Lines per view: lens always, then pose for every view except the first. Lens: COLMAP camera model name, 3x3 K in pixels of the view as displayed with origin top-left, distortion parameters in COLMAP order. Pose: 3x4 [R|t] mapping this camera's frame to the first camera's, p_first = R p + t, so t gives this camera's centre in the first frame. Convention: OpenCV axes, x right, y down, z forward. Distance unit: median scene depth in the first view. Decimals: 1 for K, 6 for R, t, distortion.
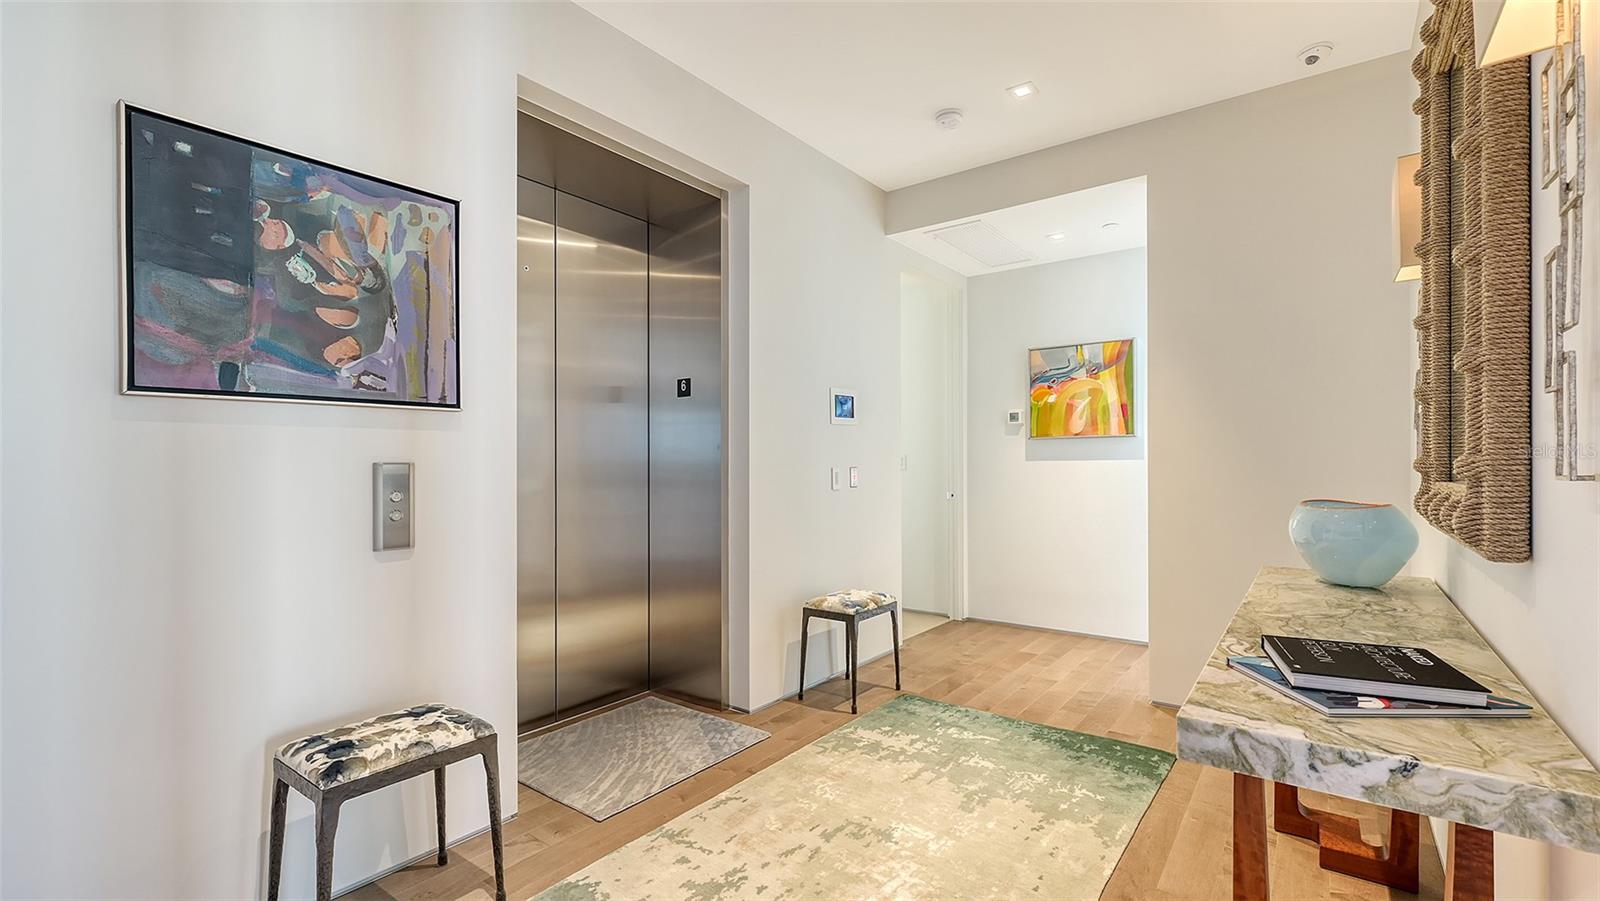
lens RADIAL K [[690.8, 0, 801.7], [0, 690.8, 460.8], [0, 0, 1]] dist [0.001394, 0.000104]
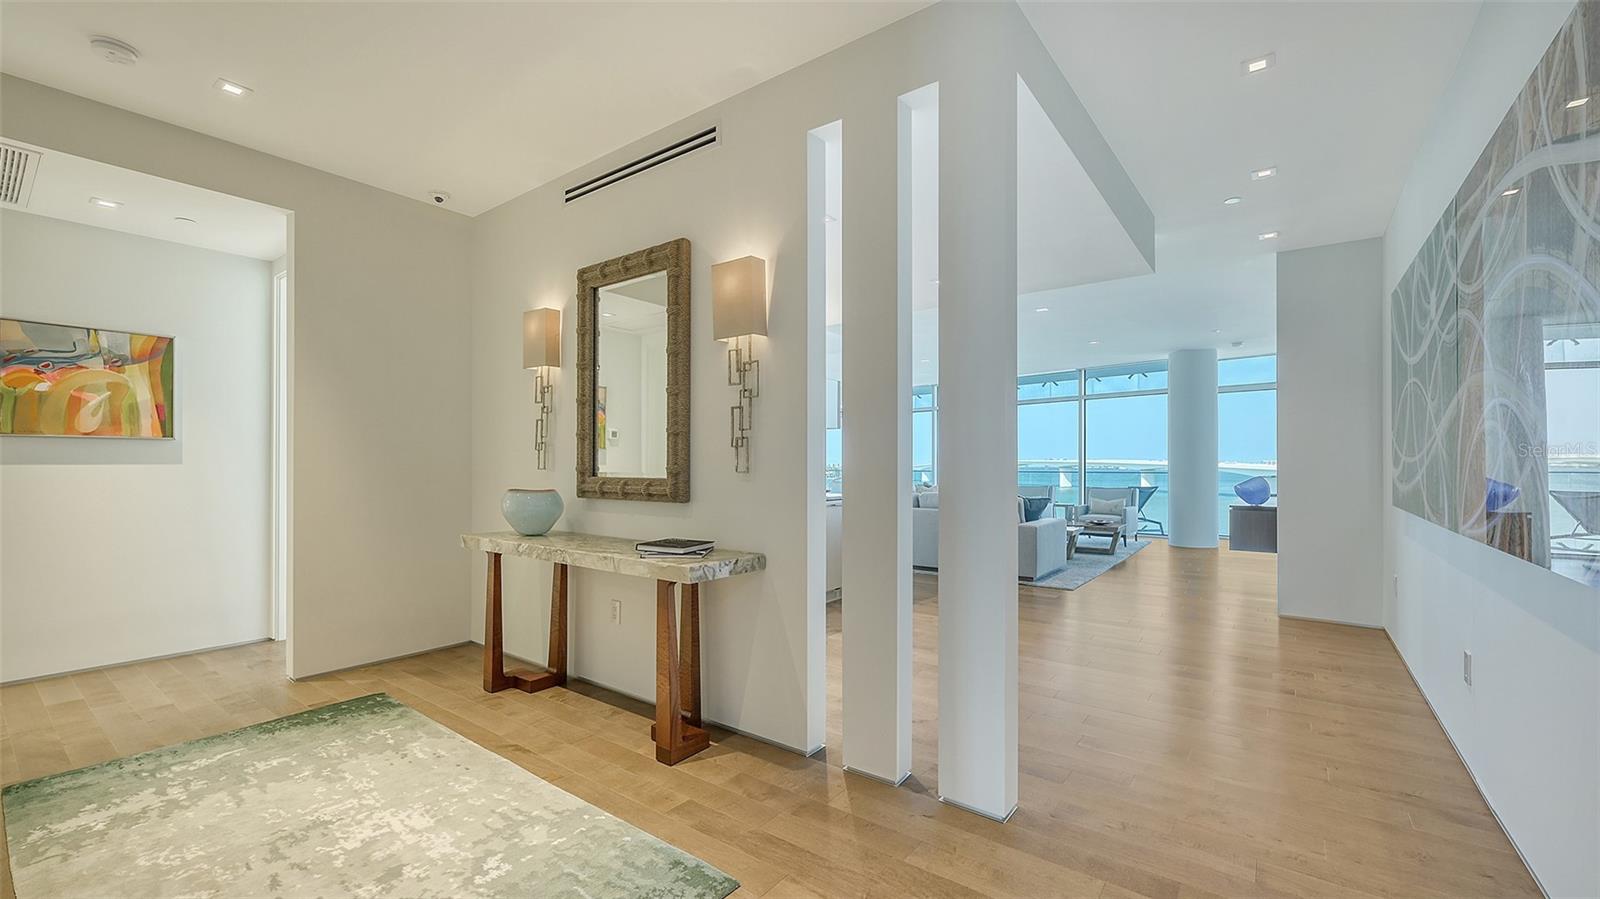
lens RADIAL K [[648.4, 0, 800.4], [0, 648.4, 458.9], [0, 0, 1]] dist [0.001056, 0.000113]
pose [[-0.000290, 0.014759, 0.999891, -0.542327], [-0.004055, 0.999883, -0.014760, 0.001028], [-0.999992, -0.004059, -0.000230, 0.174250]]
